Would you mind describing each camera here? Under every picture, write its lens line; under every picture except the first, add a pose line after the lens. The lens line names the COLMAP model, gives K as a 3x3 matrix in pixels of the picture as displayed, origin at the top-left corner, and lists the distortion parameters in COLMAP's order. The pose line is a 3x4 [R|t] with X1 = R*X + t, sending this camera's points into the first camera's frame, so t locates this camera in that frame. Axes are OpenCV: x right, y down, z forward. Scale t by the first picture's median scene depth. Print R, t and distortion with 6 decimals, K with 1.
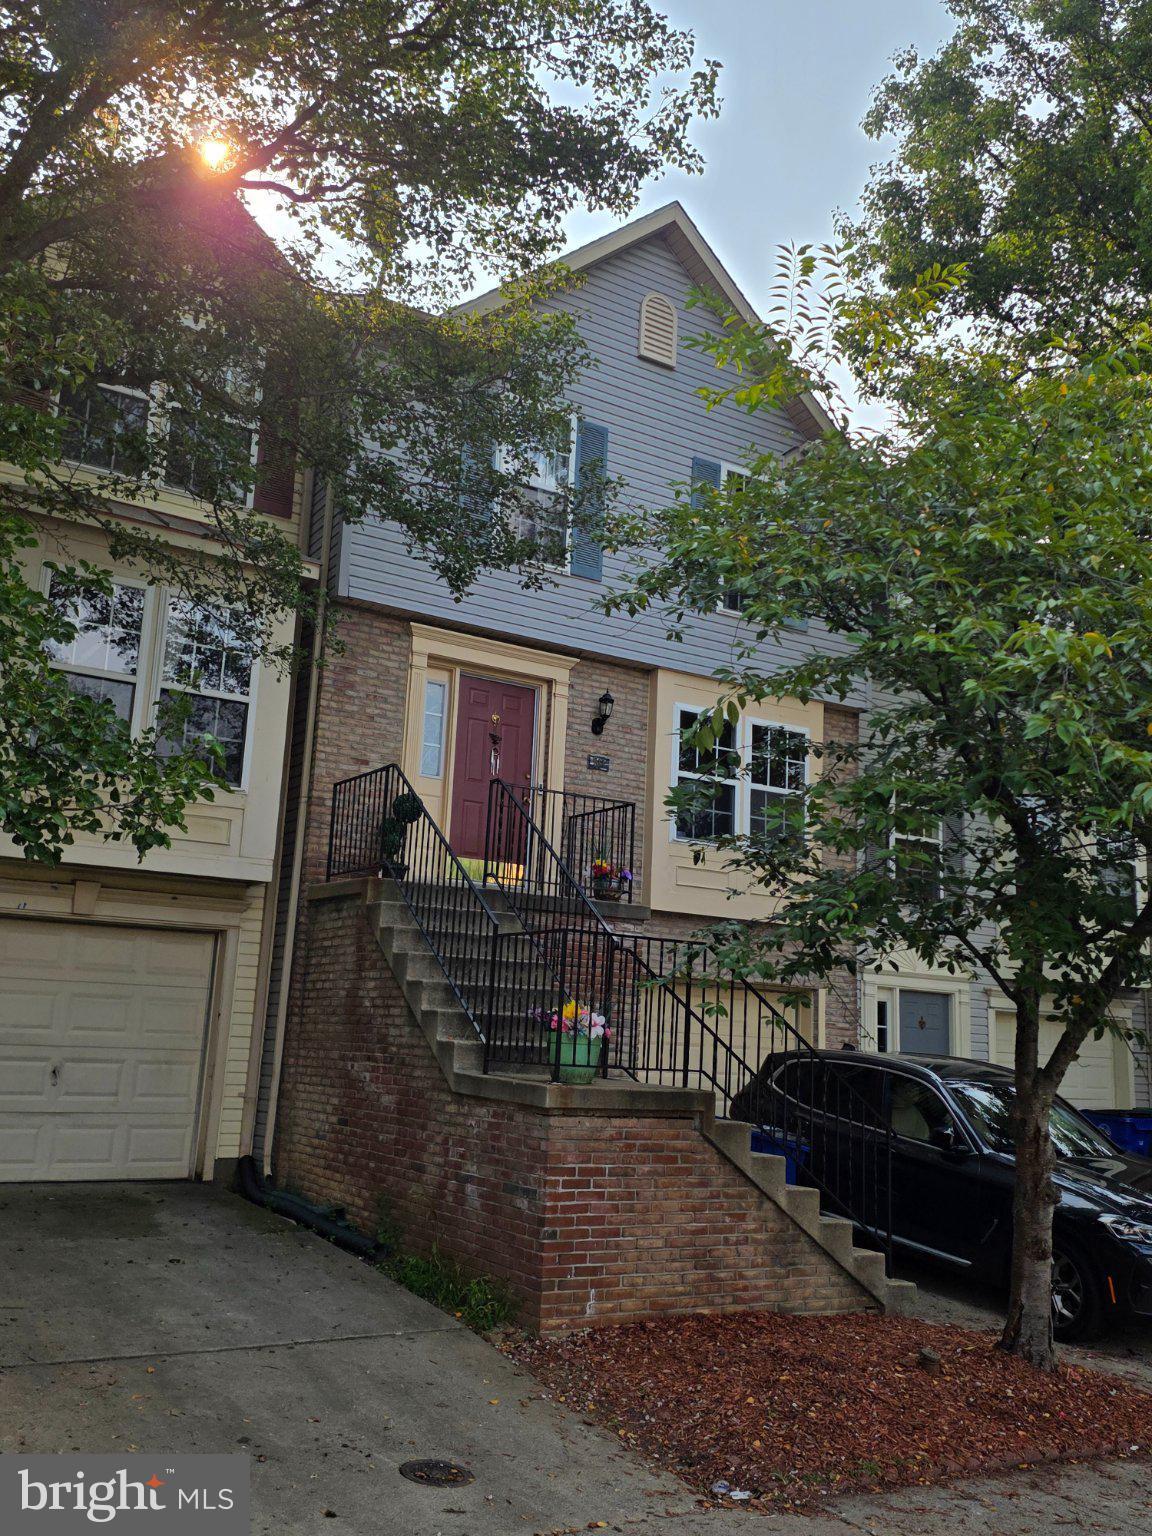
lens RADIAL K [[1350.4, 0, 575.9], [0, 1350.4, 711.7], [0, 0, 1]] dist [0.063516, -0.184687]
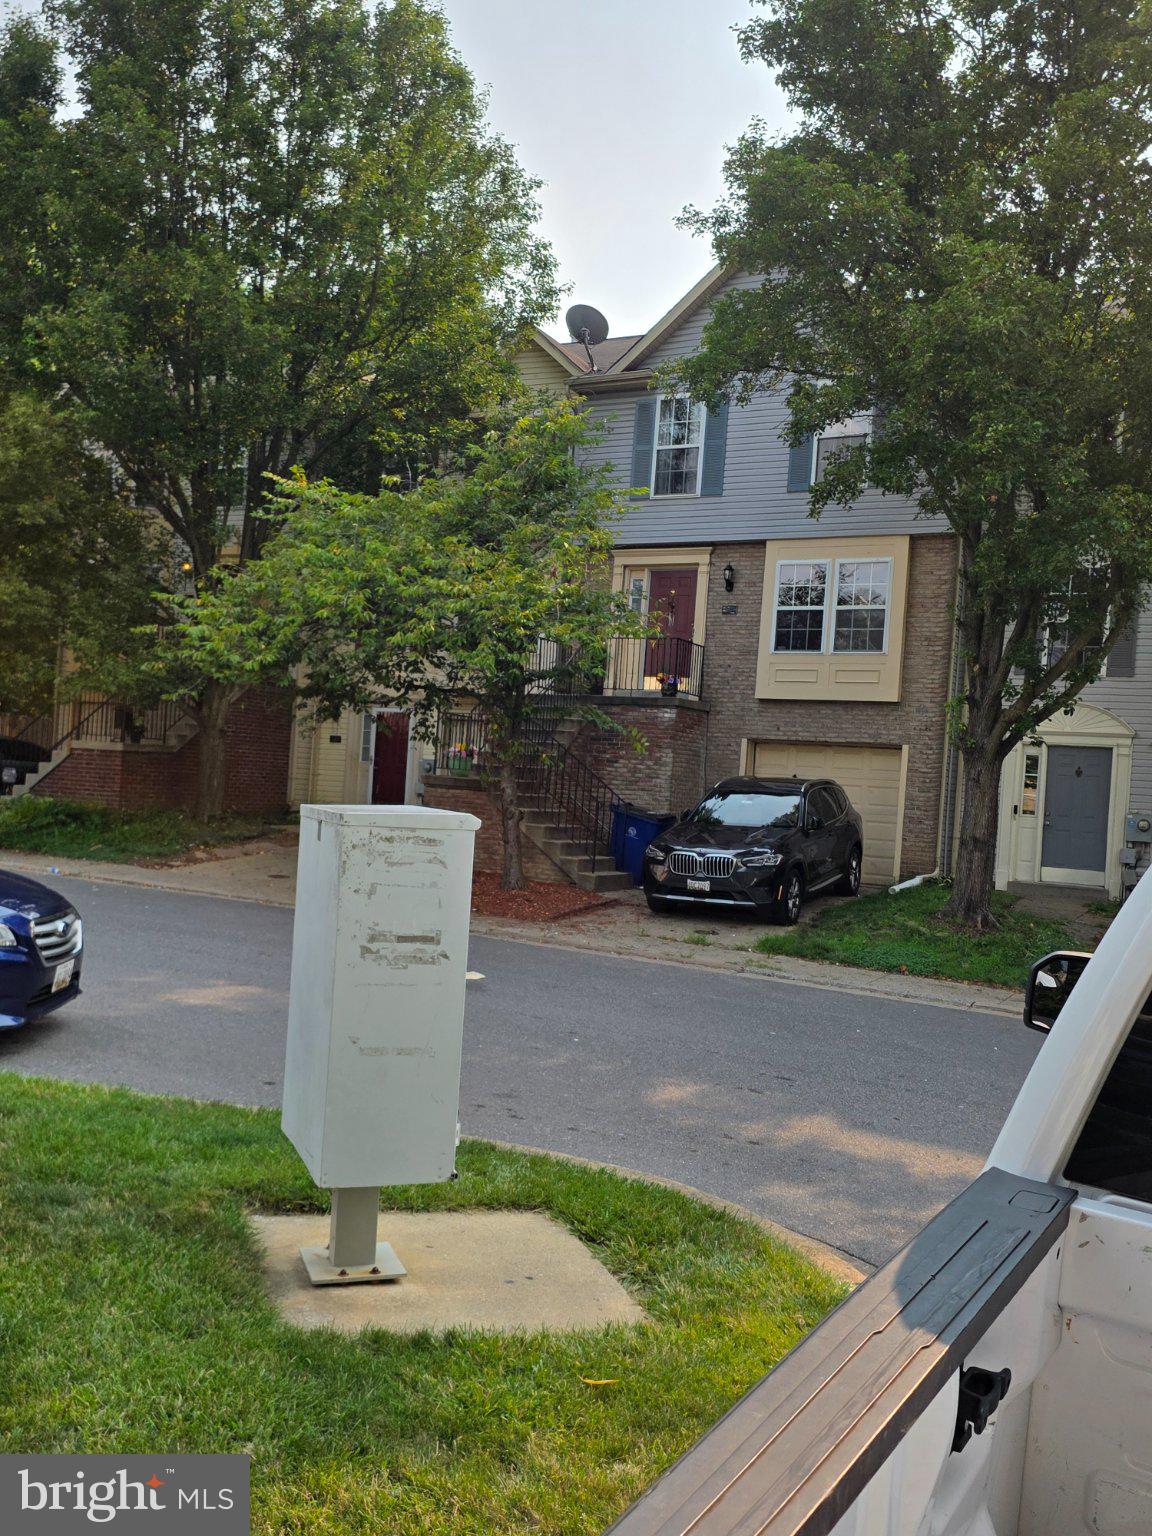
lens RADIAL K [[1381.8, 0, 531.7], [0, 1381.8, 766.8], [0, 0, 1]] dist [0.102215, 0.000384]
pose [[0.484396, -0.027152, -0.874428, 2.057419], [0.164879, 0.984440, 0.060768, 0.127147], [0.859172, -0.173610, 0.481335, -0.035675]]
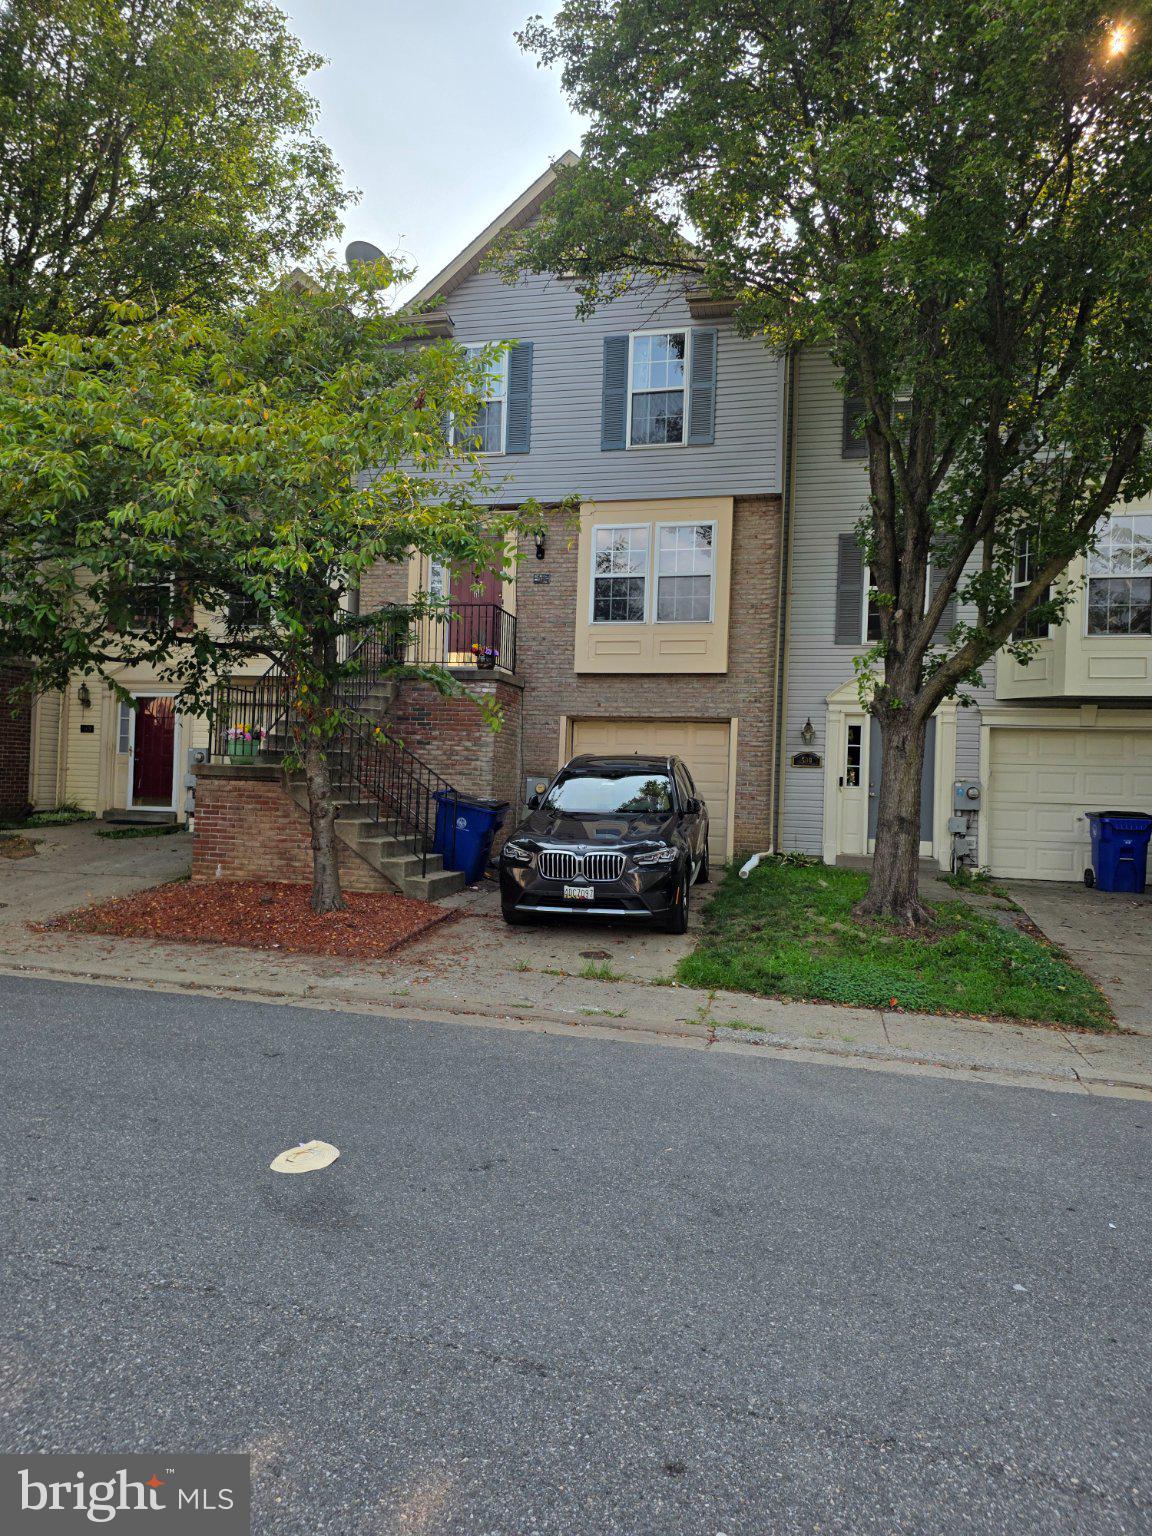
lens RADIAL K [[1009.6, 0, 573.1], [0, 1009.6, 760.0], [0, 0, 1]] dist [0.172669, -0.339286]
pose [[0.703649, -0.041507, -0.709334, 1.281103], [0.168854, 0.979463, 0.110186, 0.179996], [0.690193, -0.197306, 0.696207, 0.312652]]
